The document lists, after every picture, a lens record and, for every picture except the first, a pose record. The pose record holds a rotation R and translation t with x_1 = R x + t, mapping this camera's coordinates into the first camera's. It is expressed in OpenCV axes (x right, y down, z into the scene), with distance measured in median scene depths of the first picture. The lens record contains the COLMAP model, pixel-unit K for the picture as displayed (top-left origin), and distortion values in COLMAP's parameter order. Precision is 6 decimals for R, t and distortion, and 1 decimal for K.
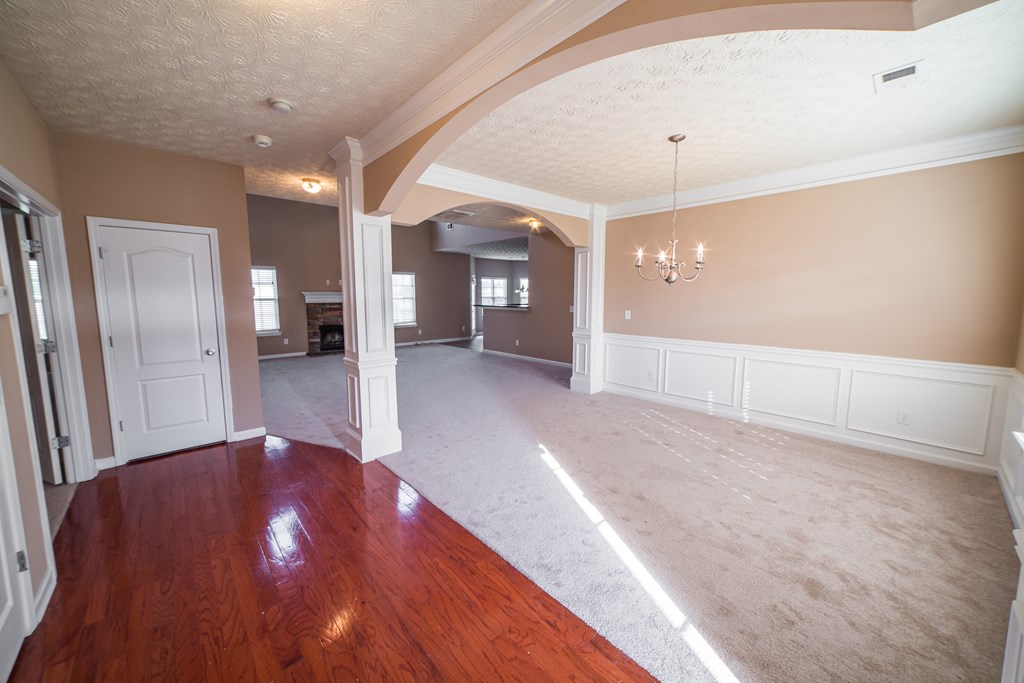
lens RADIAL K [[380.2, 0, 509.2], [0, 380.2, 330.8], [0, 0, 1]] dist [-0.009525, 0.002489]
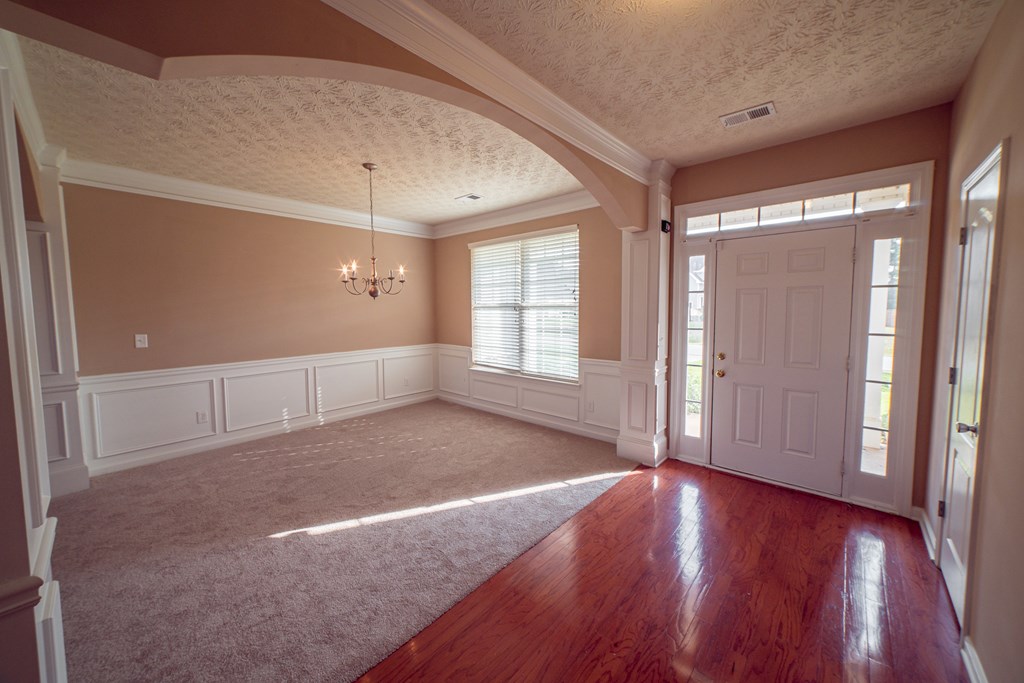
lens RADIAL K [[380.2, 0, 516.0], [0, 380.2, 335.3], [0, 0, 1]] dist [-0.009525, 0.002489]
pose [[-0.116500, -0.072957, 0.990507, -0.515395], [0.103364, 0.990992, 0.085150, -0.051047], [-0.987797, 0.112302, -0.107910, 0.536328]]
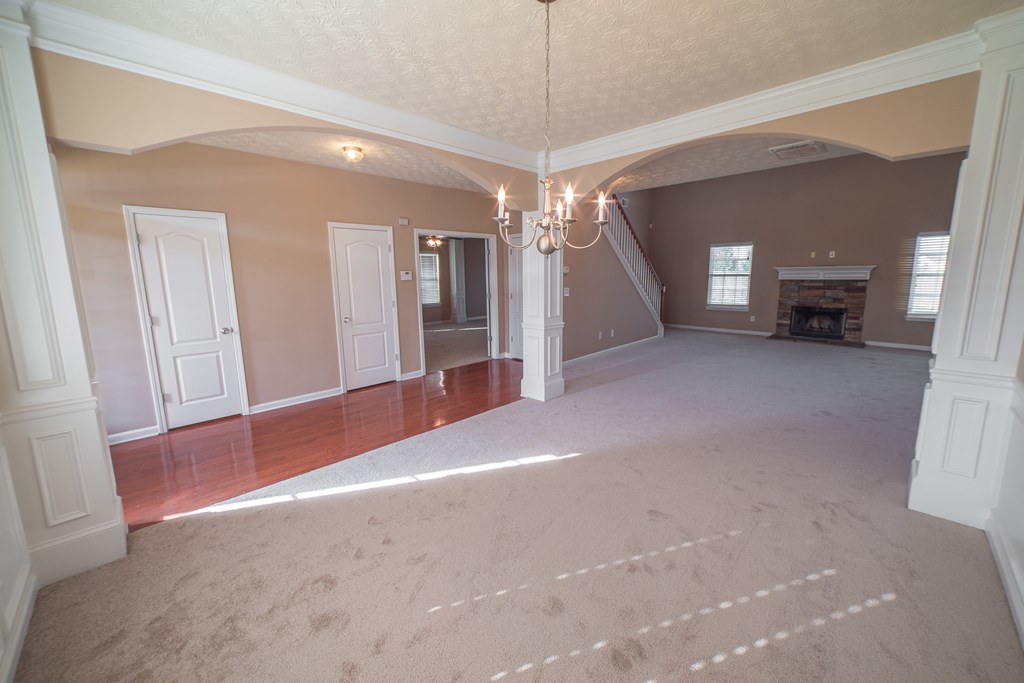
lens RADIAL K [[380.2, 0, 510.8], [0, 380.2, 335.1], [0, 0, 1]] dist [-0.009525, 0.002489]
pose [[0.052392, 0.161392, -0.985499, 0.745666], [-0.084046, 0.984066, 0.156689, -0.065585], [0.995084, 0.074618, 0.065121, 0.673964]]
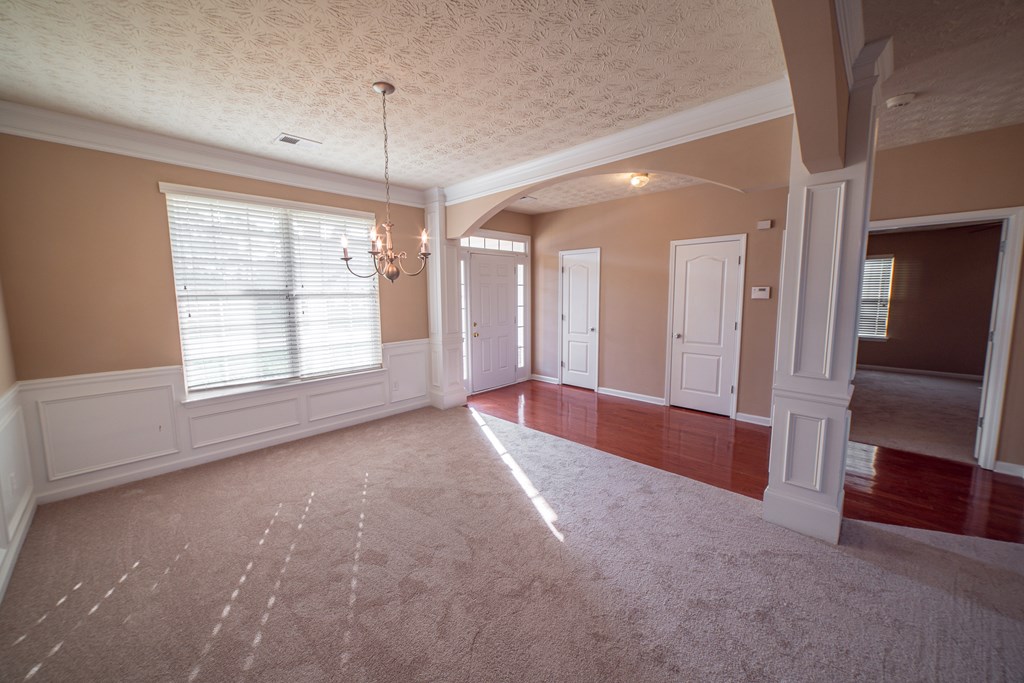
lens RADIAL K [[380.2, 0, 520.6], [0, 380.2, 337.5], [0, 0, 1]] dist [-0.009525, 0.002489]
pose [[-0.995339, 0.019334, -0.094479, 0.174648], [-0.001302, 0.976915, 0.213625, -0.128852], [0.096428, 0.212752, -0.972336, 1.317038]]
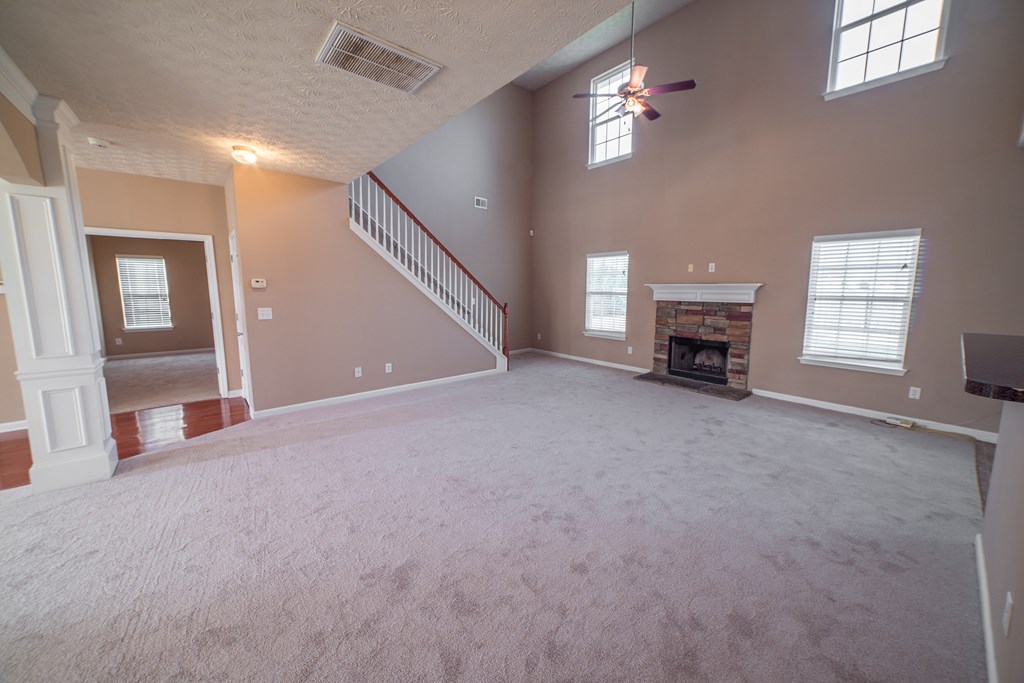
lens RADIAL K [[380.2, 0, 512.4], [0, 380.2, 336.2], [0, 0, 1]] dist [-0.009525, 0.002489]
pose [[-0.019995, 0.128243, -0.991541, 0.338251], [-0.099978, 0.986512, 0.129608, -0.156534], [0.994789, 0.101724, -0.006904, 1.635615]]
